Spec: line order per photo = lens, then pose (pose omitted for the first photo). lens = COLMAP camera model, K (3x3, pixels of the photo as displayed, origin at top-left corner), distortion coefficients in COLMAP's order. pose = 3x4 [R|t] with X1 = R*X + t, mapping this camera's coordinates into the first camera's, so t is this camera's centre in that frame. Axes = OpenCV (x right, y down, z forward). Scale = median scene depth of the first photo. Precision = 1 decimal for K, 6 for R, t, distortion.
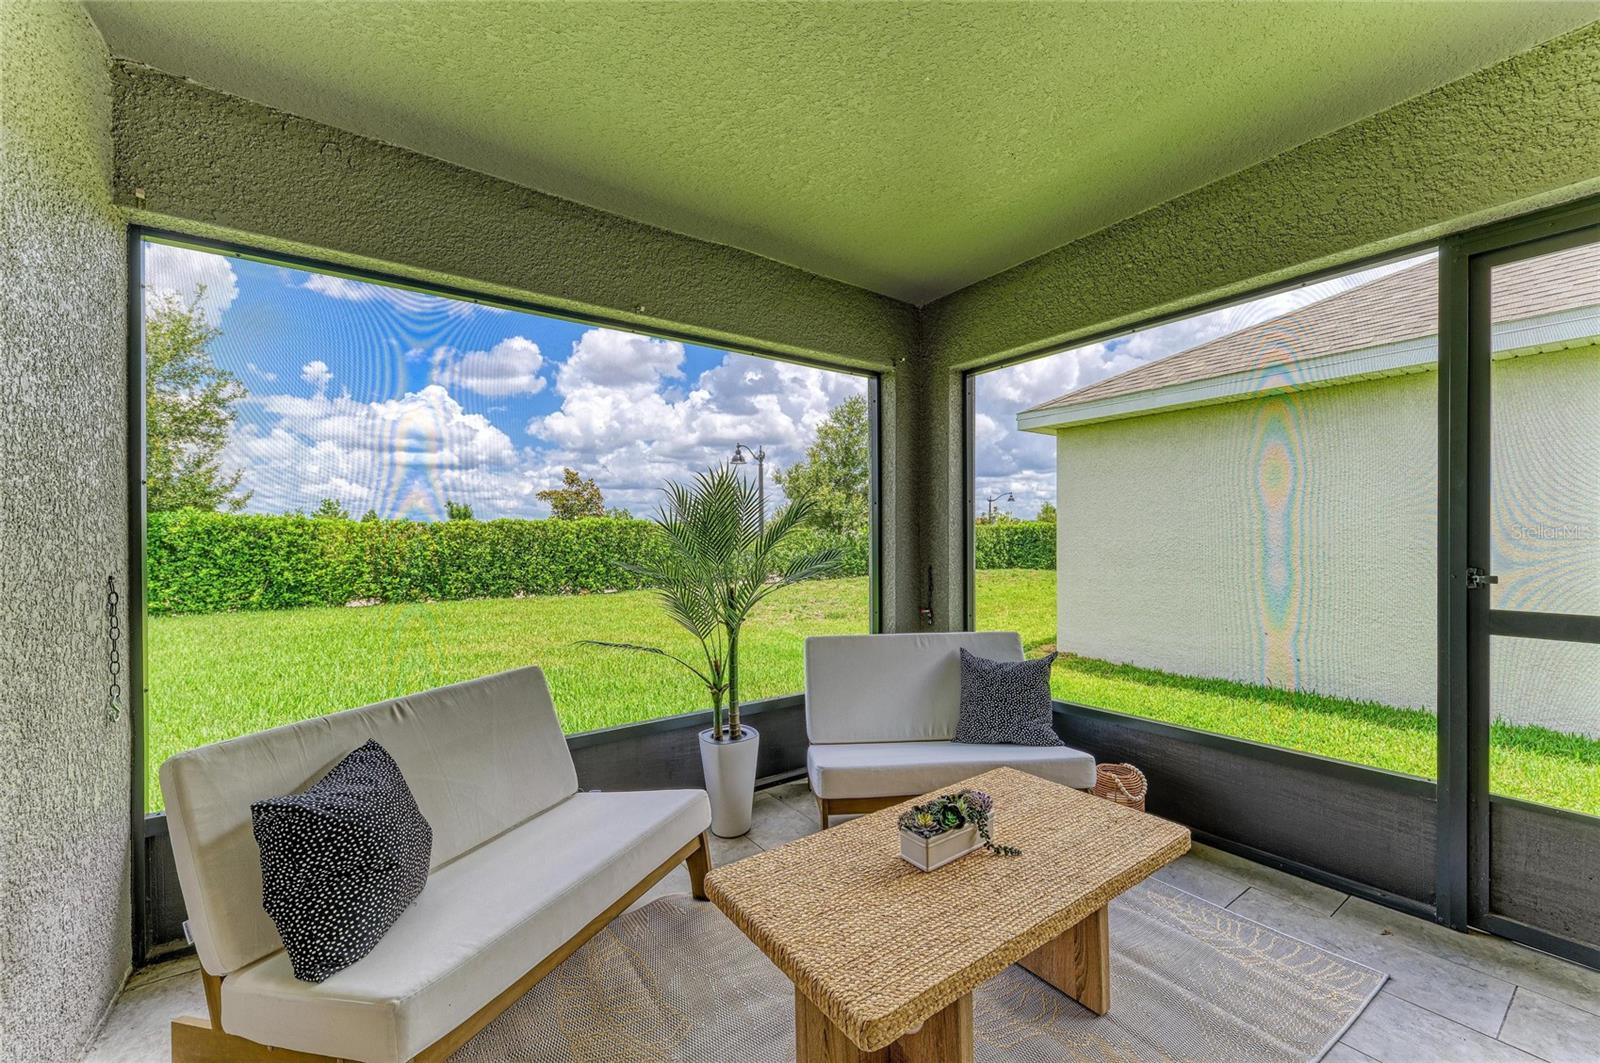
lens RADIAL K [[623.7, 0, 815.9], [0, 623.7, 538.2], [0, 0, 1]] dist [0.017250, -0.004584]
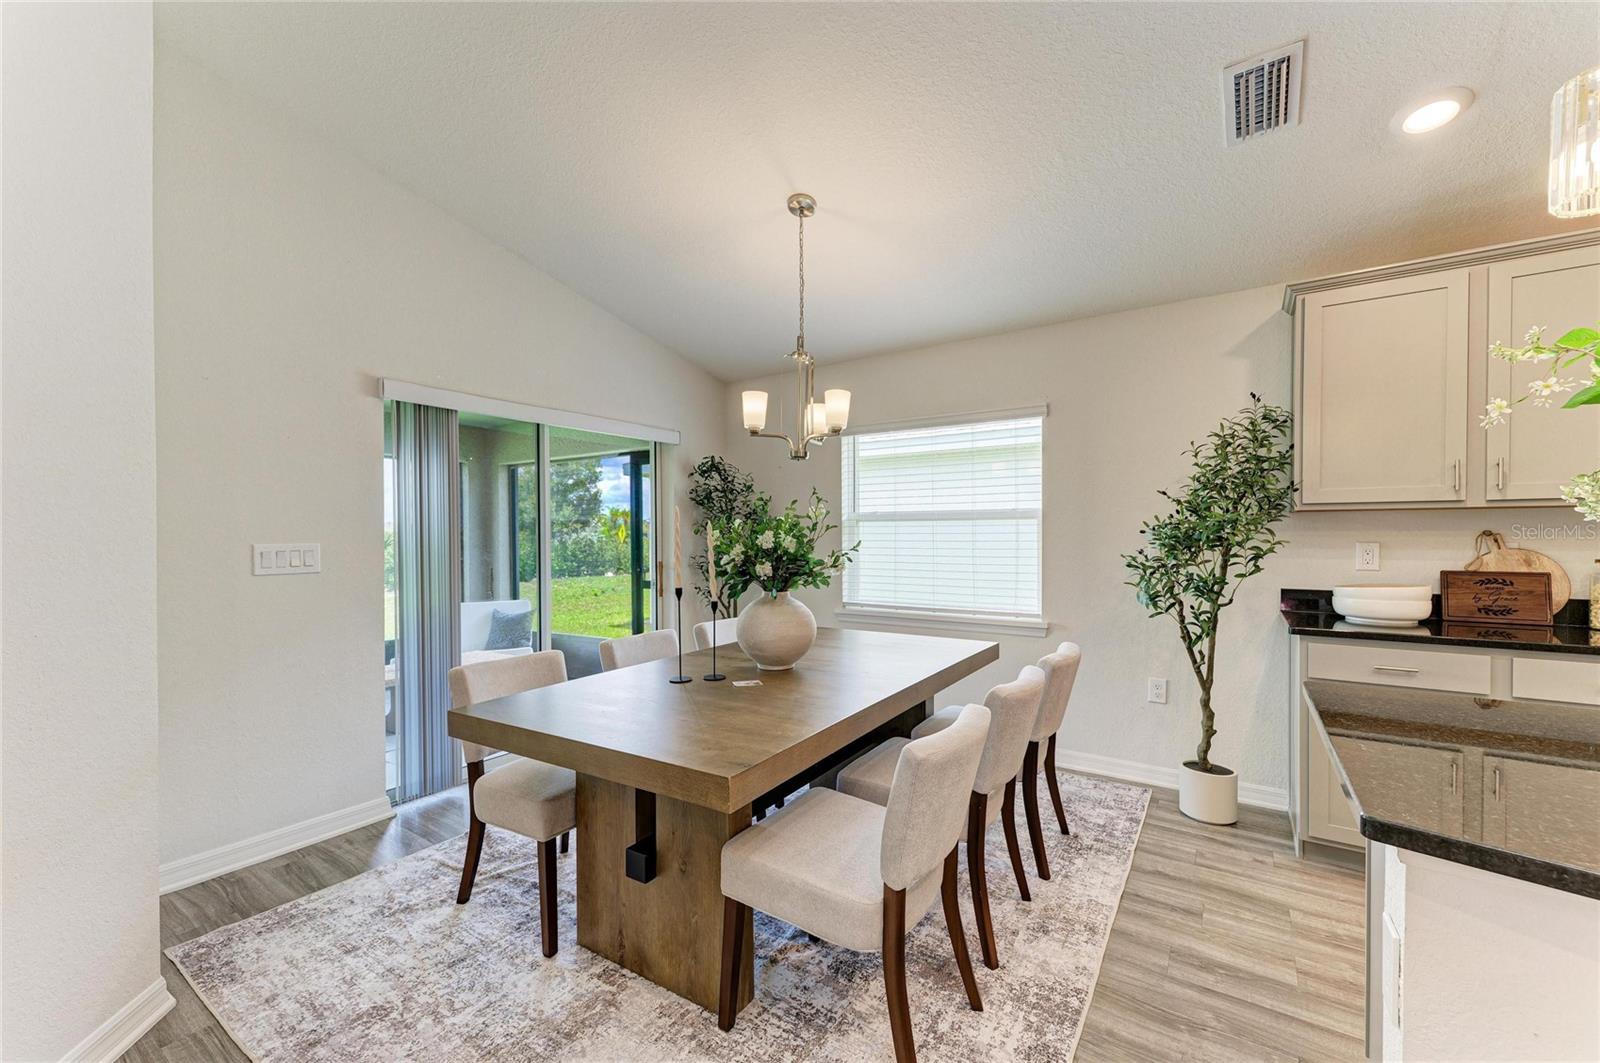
lens RADIAL K [[623.7, 0, 805.0], [0, 623.7, 541.7], [0, 0, 1]] dist [0.017250, -0.004584]
pose [[0.934941, -0.006124, 0.354751, 0.340769], [0.004049, 0.999970, 0.006591, -0.039474], [-0.354780, -0.004726, 0.934938, -0.924793]]
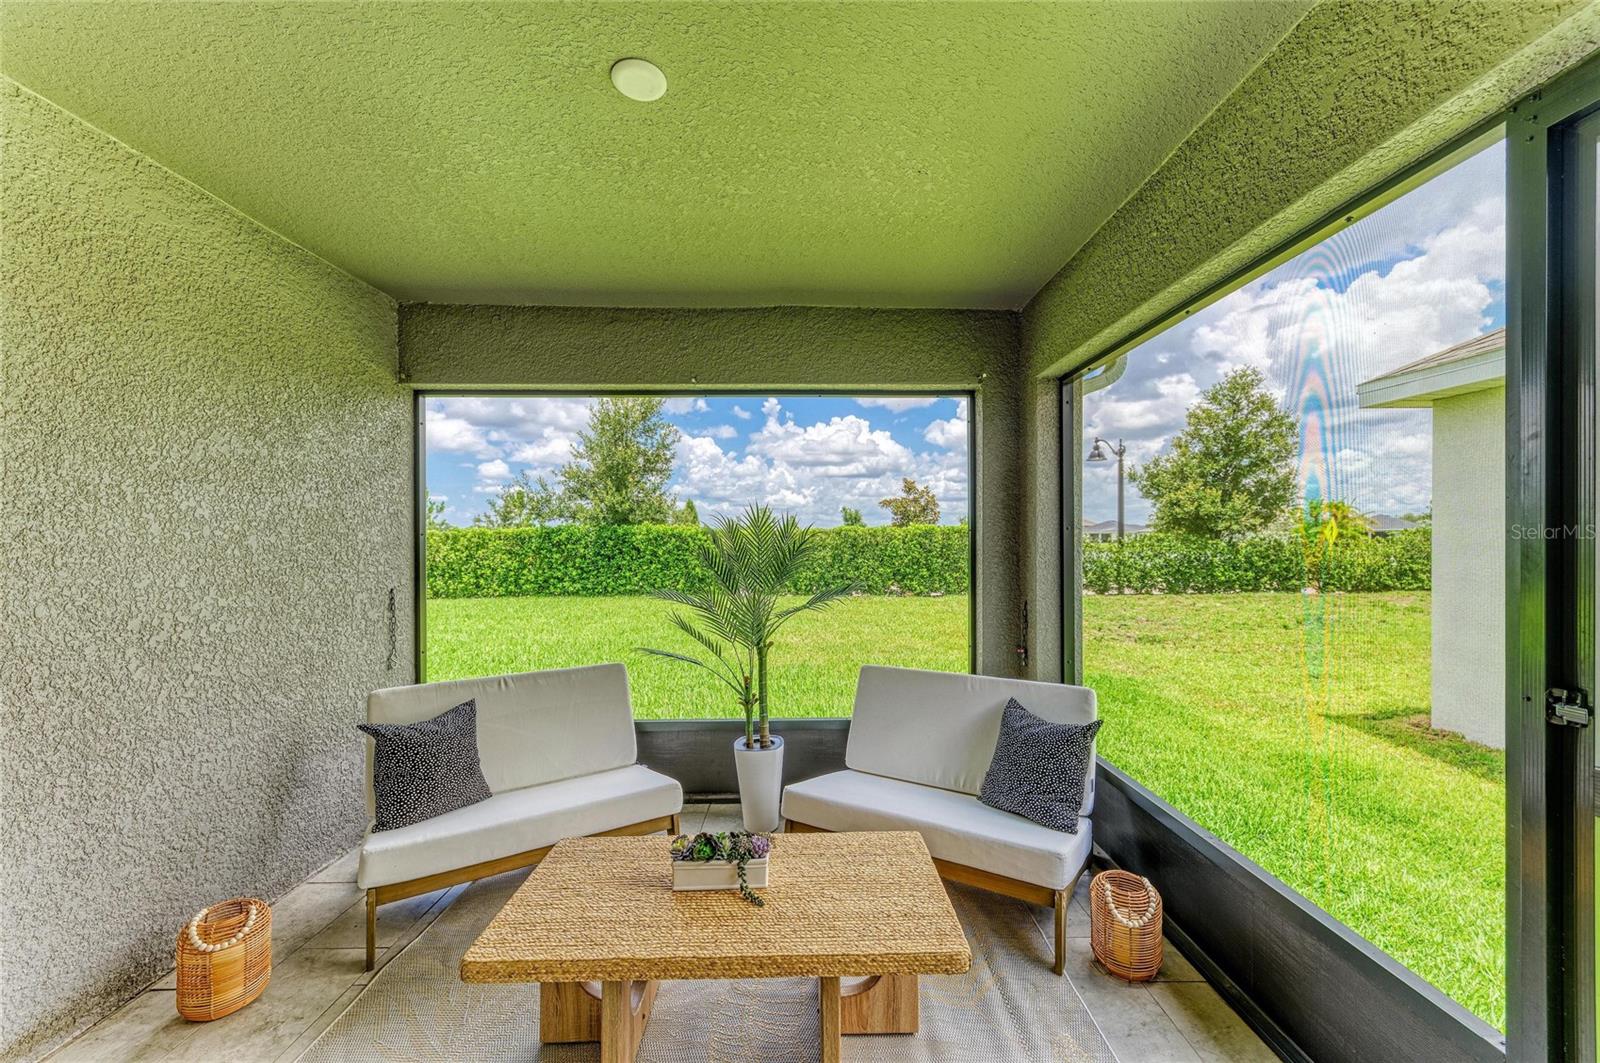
lens RADIAL K [[623.7, 0, 816.1], [0, 623.7, 540.2], [0, 0, 1]] dist [0.017250, -0.004584]
pose [[0.824890, 0.006116, -0.565260, 0.376054], [-0.004110, 0.999980, 0.004821, -0.038001], [0.565278, -0.001653, 0.824899, 0.079487]]
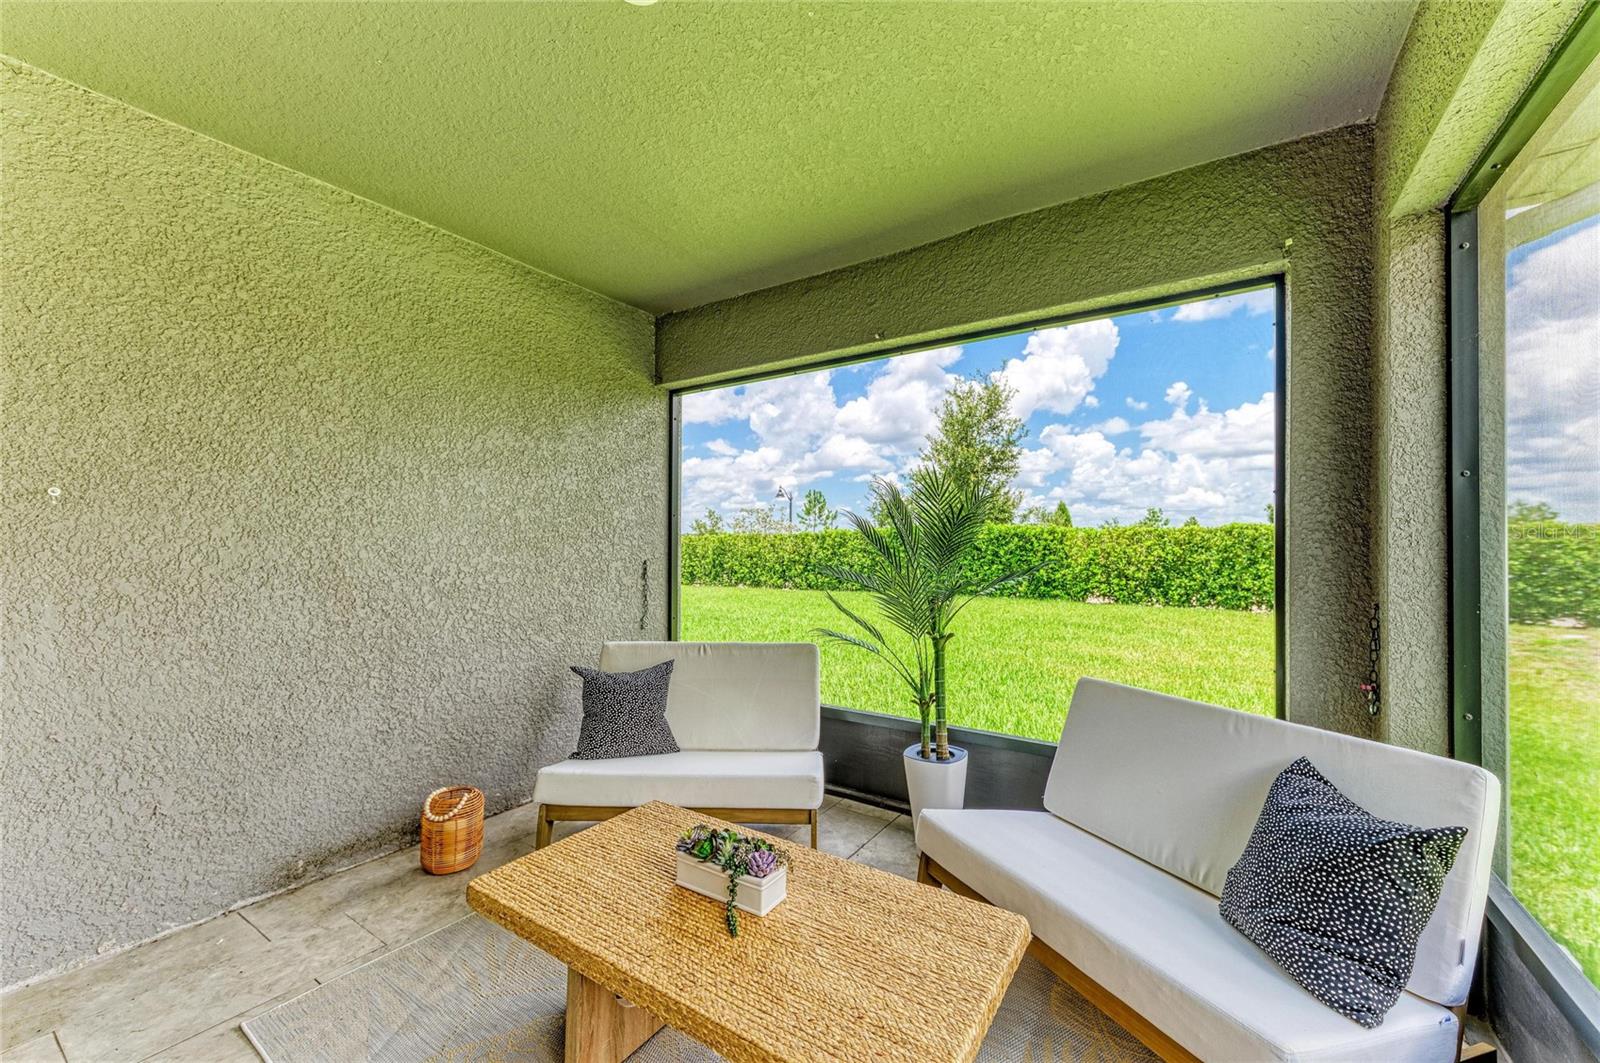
lens RADIAL K [[623.7, 0, 810.2], [0, 623.7, 541.1], [0, 0, 1]] dist [0.017250, -0.004584]
pose [[0.363181, 0.002902, -0.931714, 0.432269], [-0.006863, 0.999976, 0.000440, -0.003885], [0.931693, 0.006235, 0.363192, 0.306412]]
